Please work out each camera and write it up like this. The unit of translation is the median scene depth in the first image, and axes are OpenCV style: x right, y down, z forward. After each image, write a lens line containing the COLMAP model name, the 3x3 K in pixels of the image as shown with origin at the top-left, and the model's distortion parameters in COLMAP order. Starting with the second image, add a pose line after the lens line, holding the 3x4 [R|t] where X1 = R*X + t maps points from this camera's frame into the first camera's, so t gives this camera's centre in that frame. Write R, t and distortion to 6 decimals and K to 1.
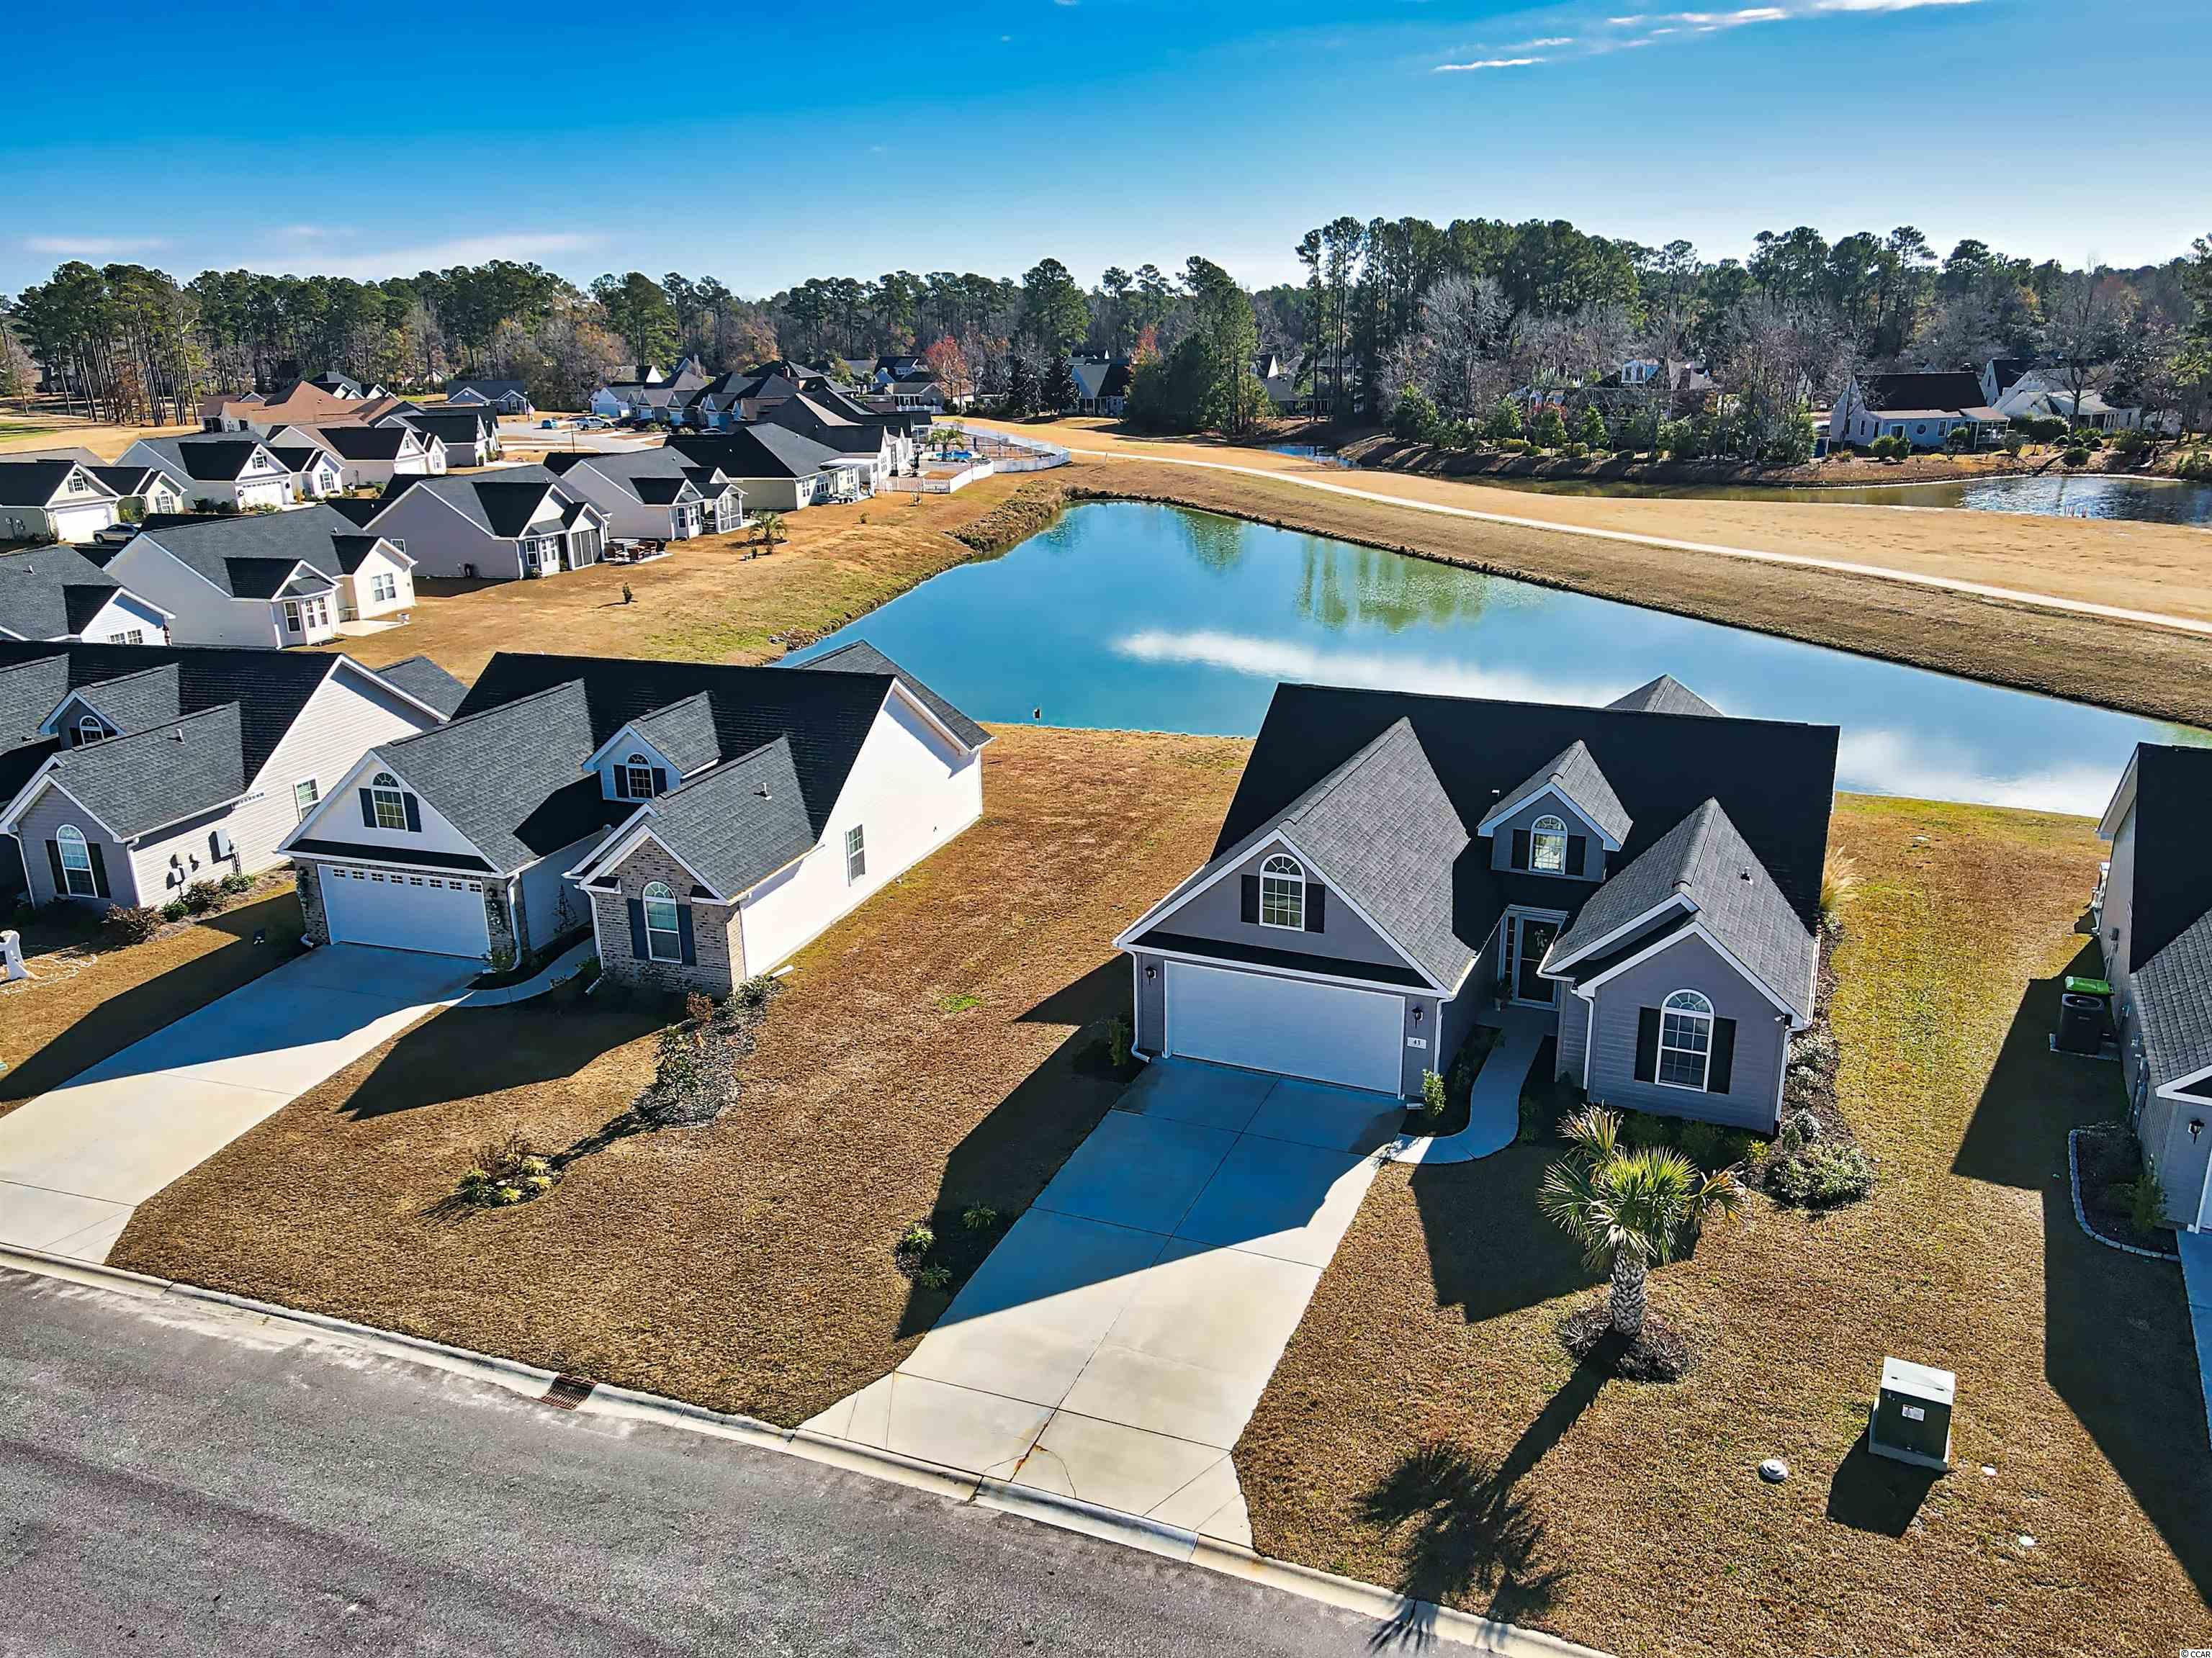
lens RADIAL K [[1611.7, 0, 1106.0], [0, 1611.7, 829.0], [0, 0, 1]] dist [-0.005387, 0.037422]
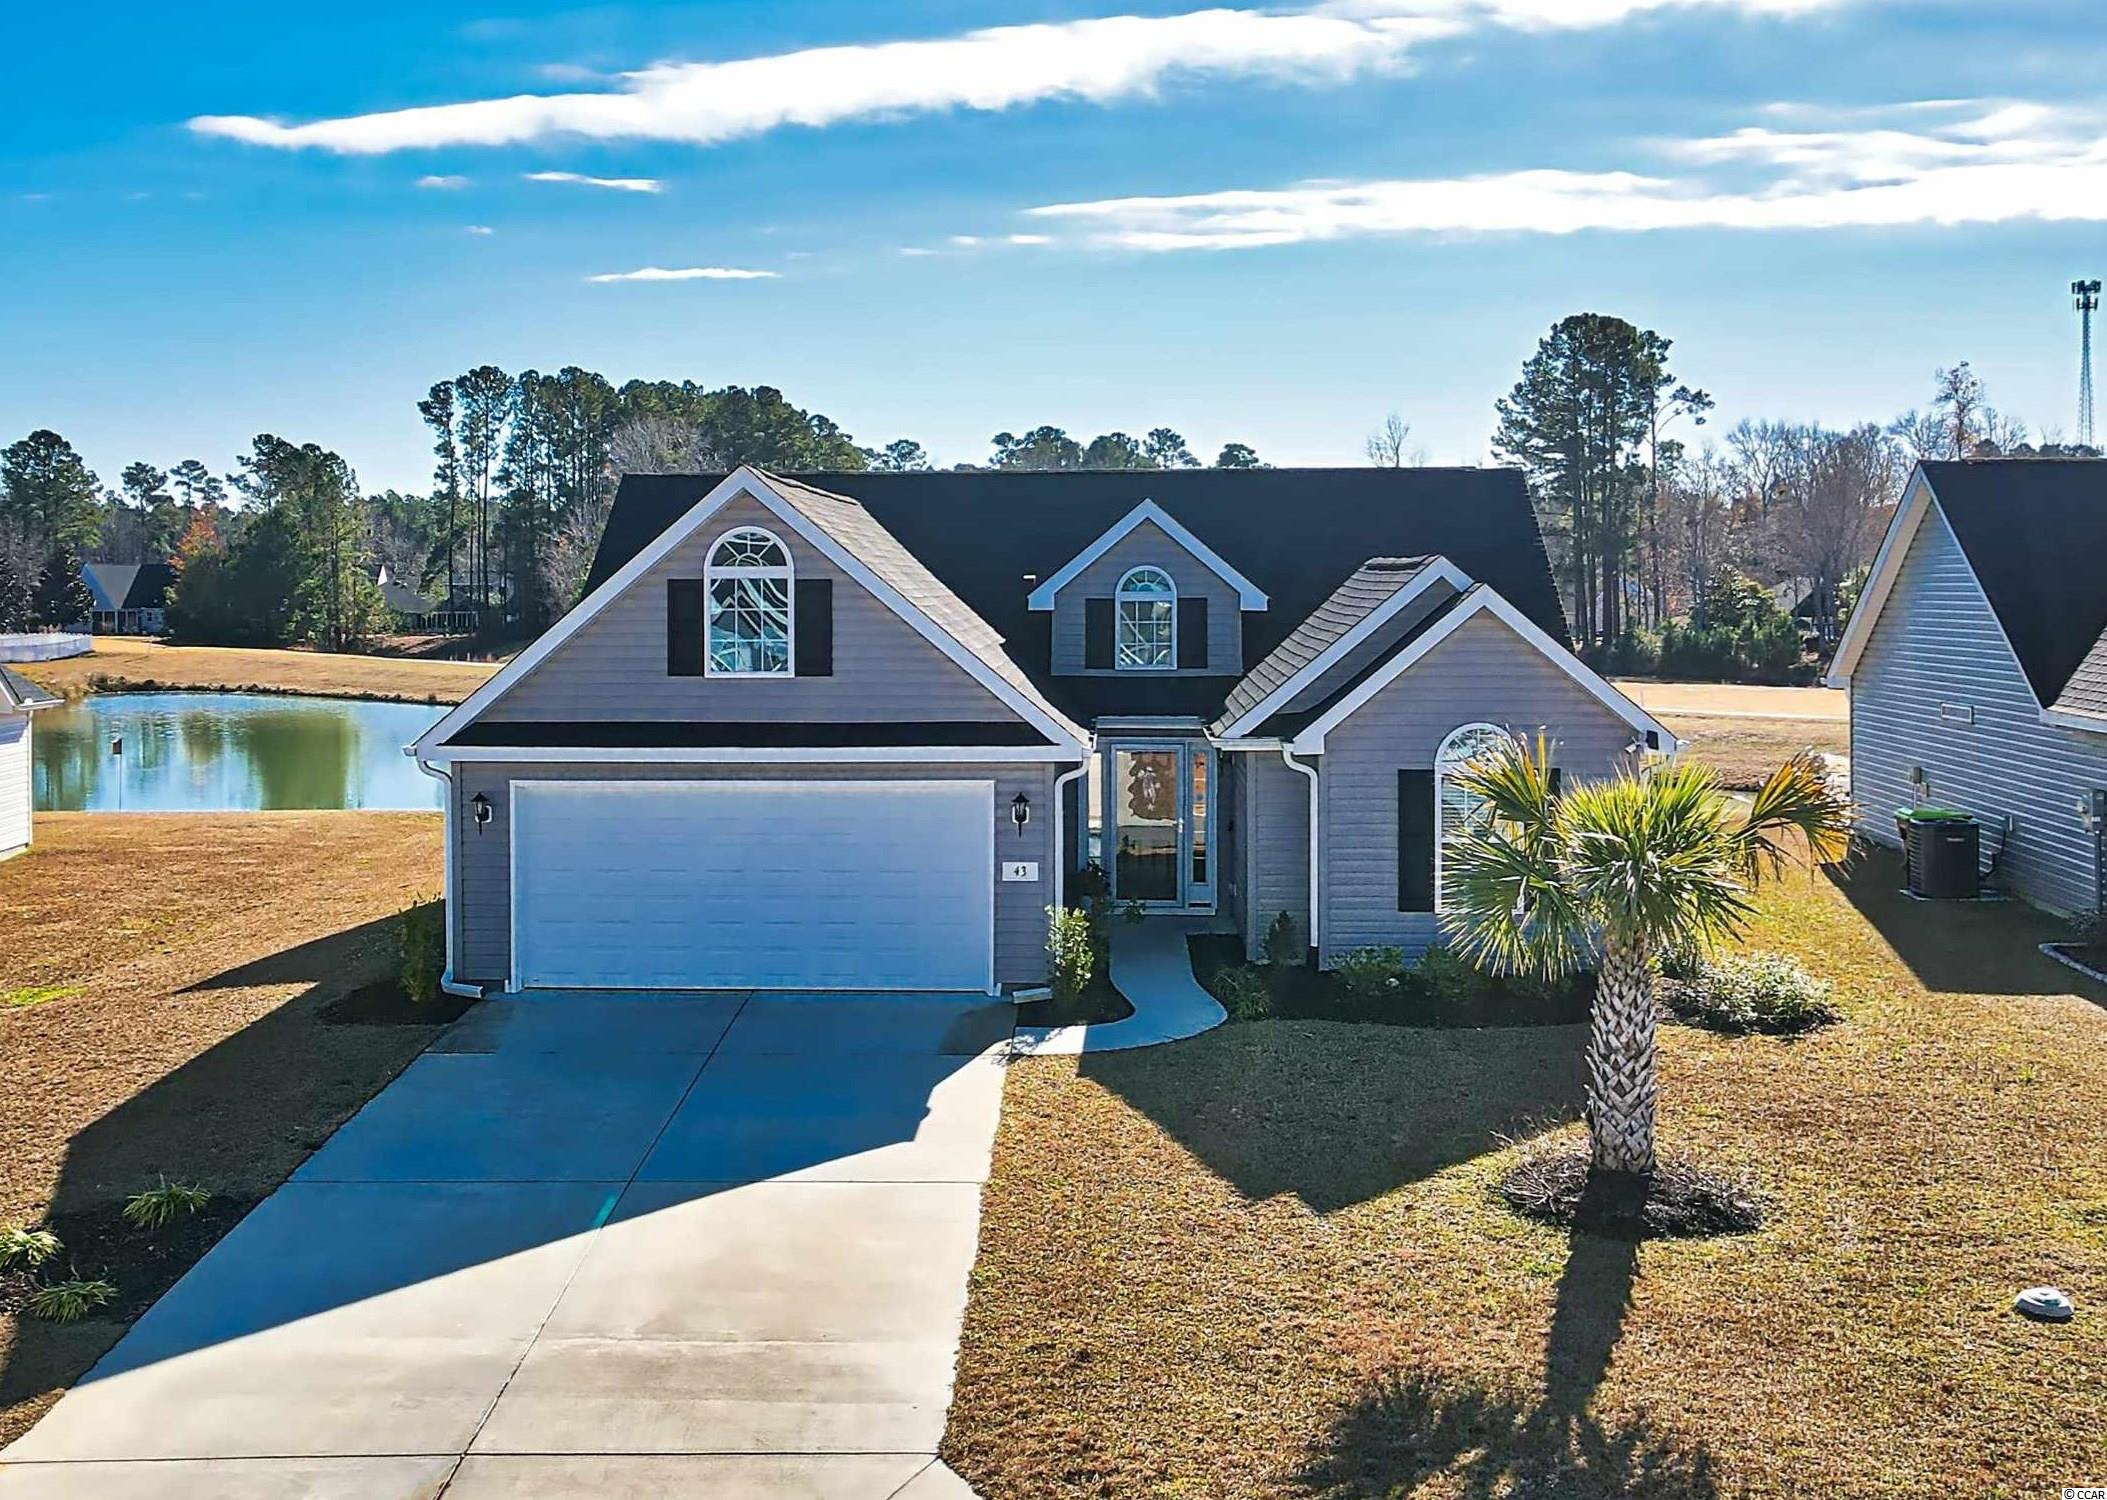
lens RADIAL K [[2251.1, 0, 952.2], [0, 2251.1, 620.9], [0, 0, 1]] dist [0.002614, 0.004027]
pose [[0.936870, 0.006554, 0.349616, -0.070870], [0.094854, 0.957574, -0.272131, 0.208783], [-0.336567, 0.288114, 0.896501, 0.268753]]
